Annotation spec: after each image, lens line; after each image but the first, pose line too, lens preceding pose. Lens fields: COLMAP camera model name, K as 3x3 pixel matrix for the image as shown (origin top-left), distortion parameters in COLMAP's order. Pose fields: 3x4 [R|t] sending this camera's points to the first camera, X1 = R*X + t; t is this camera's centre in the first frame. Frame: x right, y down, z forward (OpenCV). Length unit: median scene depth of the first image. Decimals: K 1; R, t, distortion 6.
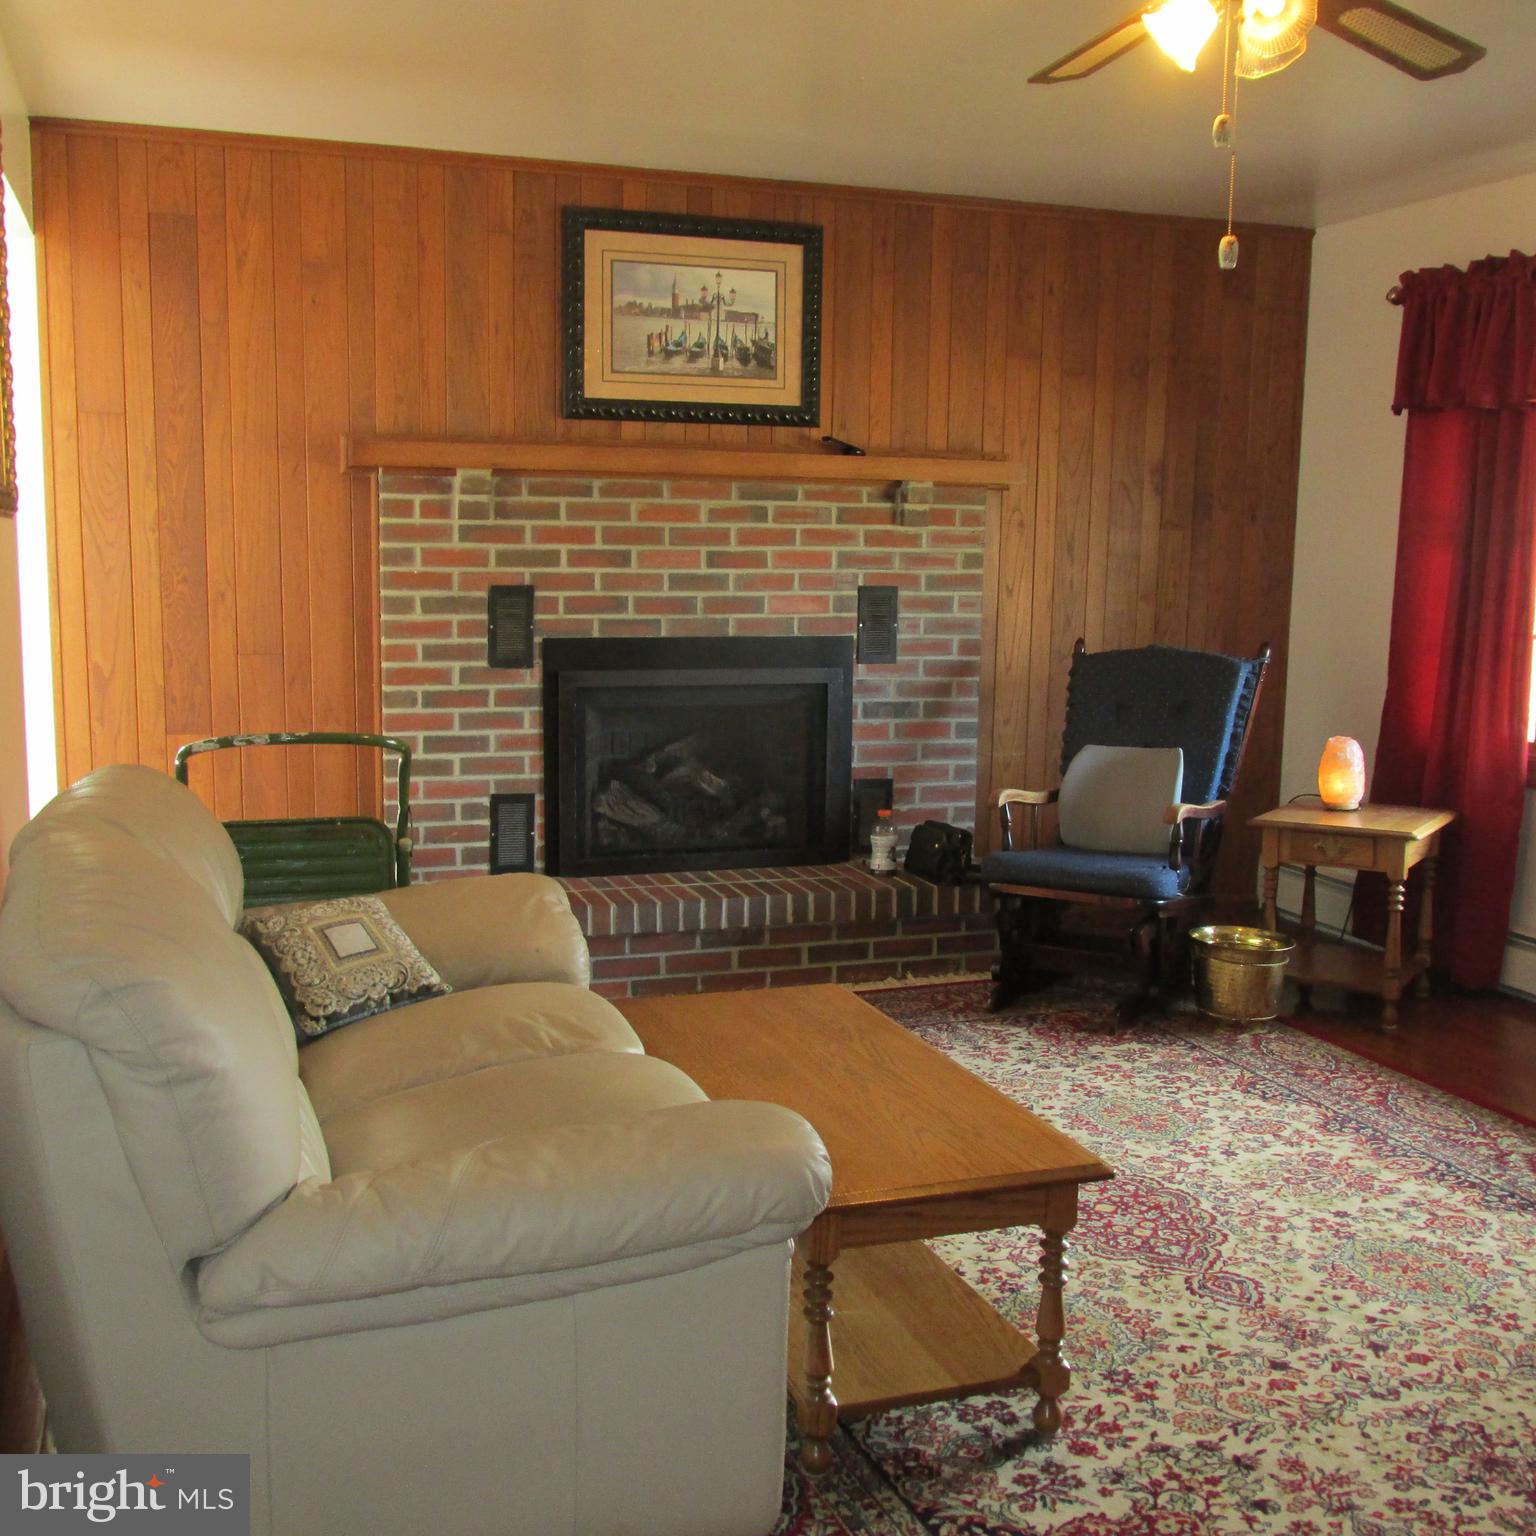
lens RADIAL K [[1745.3, 0, 766.3], [0, 1745.3, 769.9], [0, 0, 1]] dist [-0.004385, 0.000000]
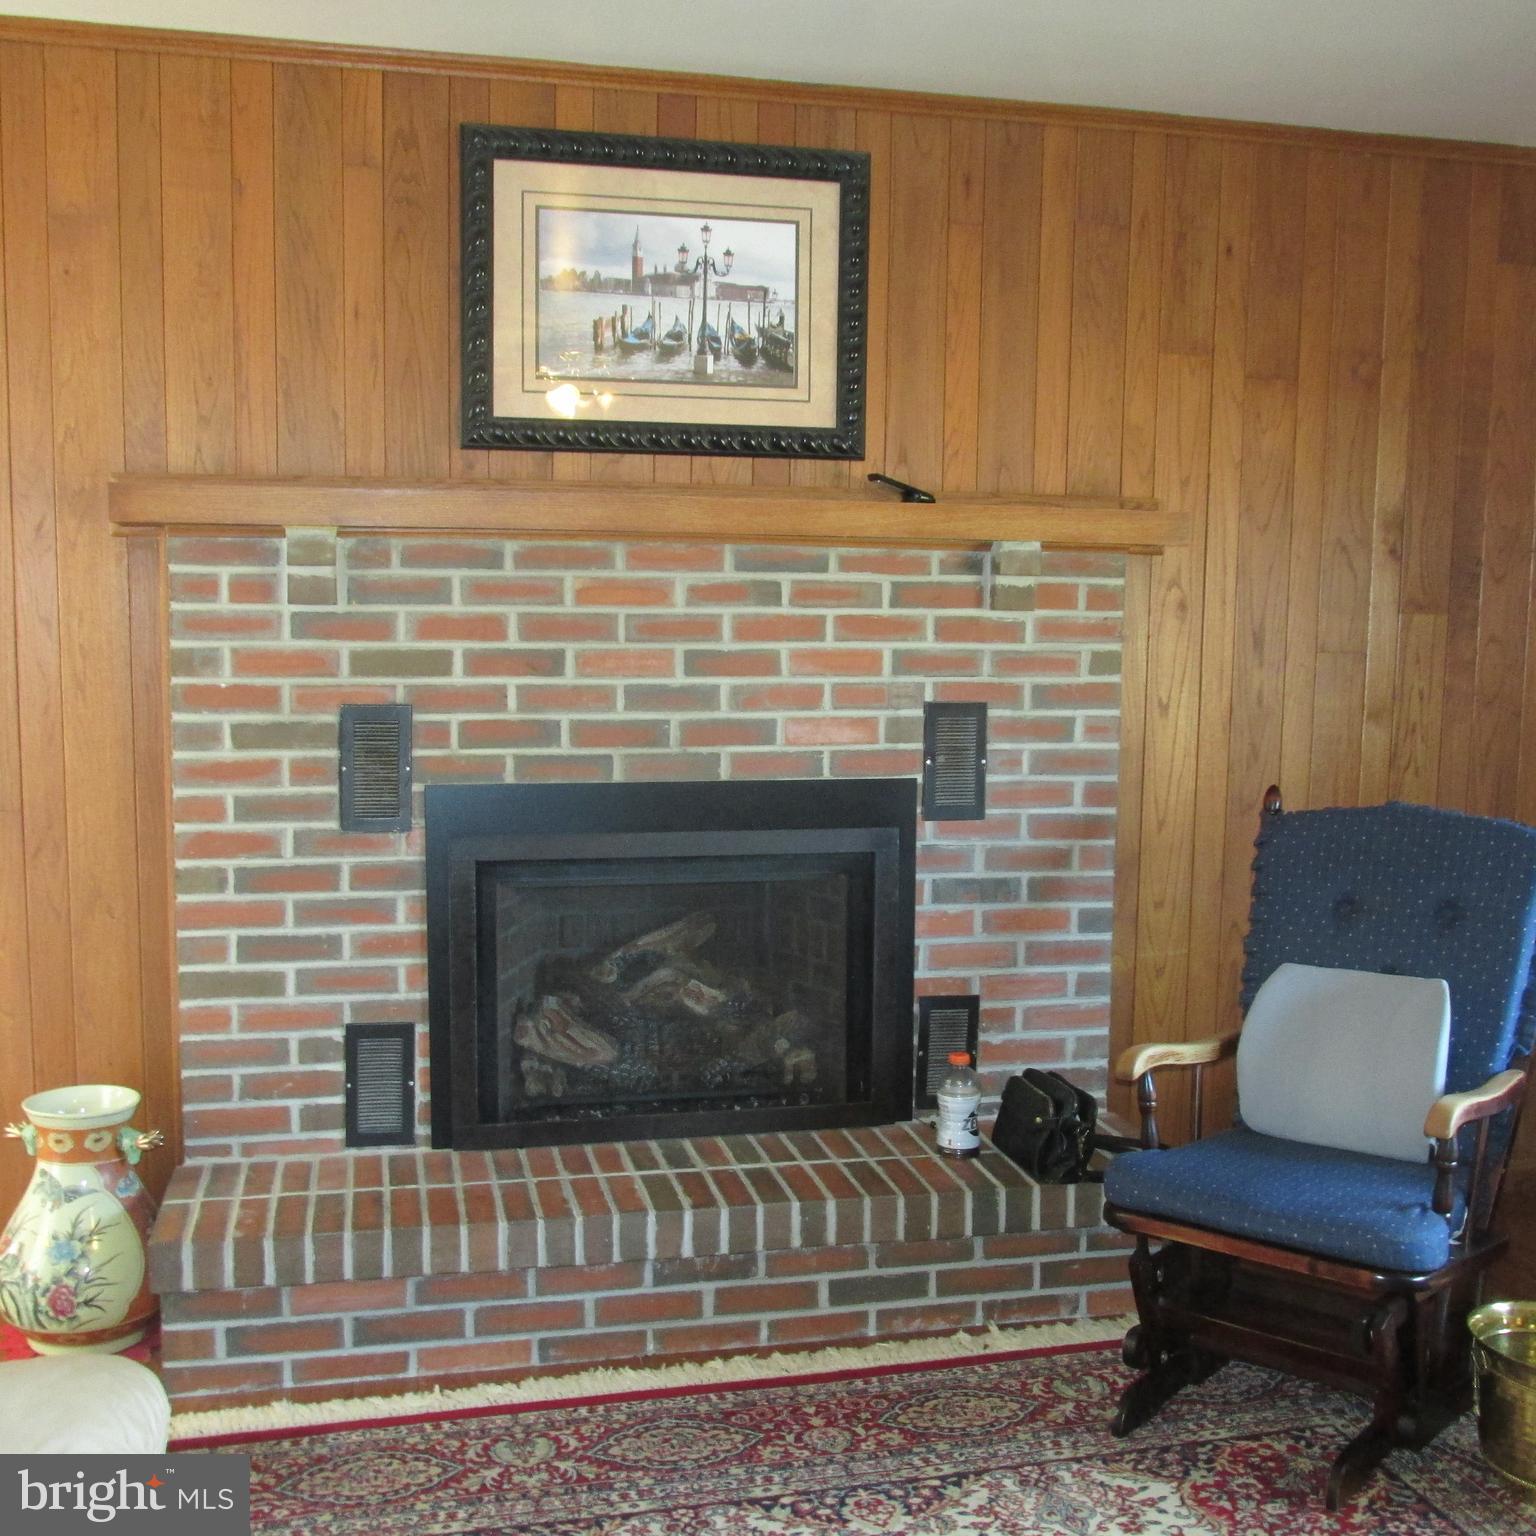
lens RADIAL K [[1745.3, 0, 771.4], [0, 1745.3, 768.5], [0, 0, 1]] dist [-0.004385, 0.000000]
pose [[0.994619, 0.007143, -0.103353, 0.065888], [-0.011084, 0.999231, -0.037614, -0.057819], [0.103005, 0.038557, 0.993933, 0.362422]]
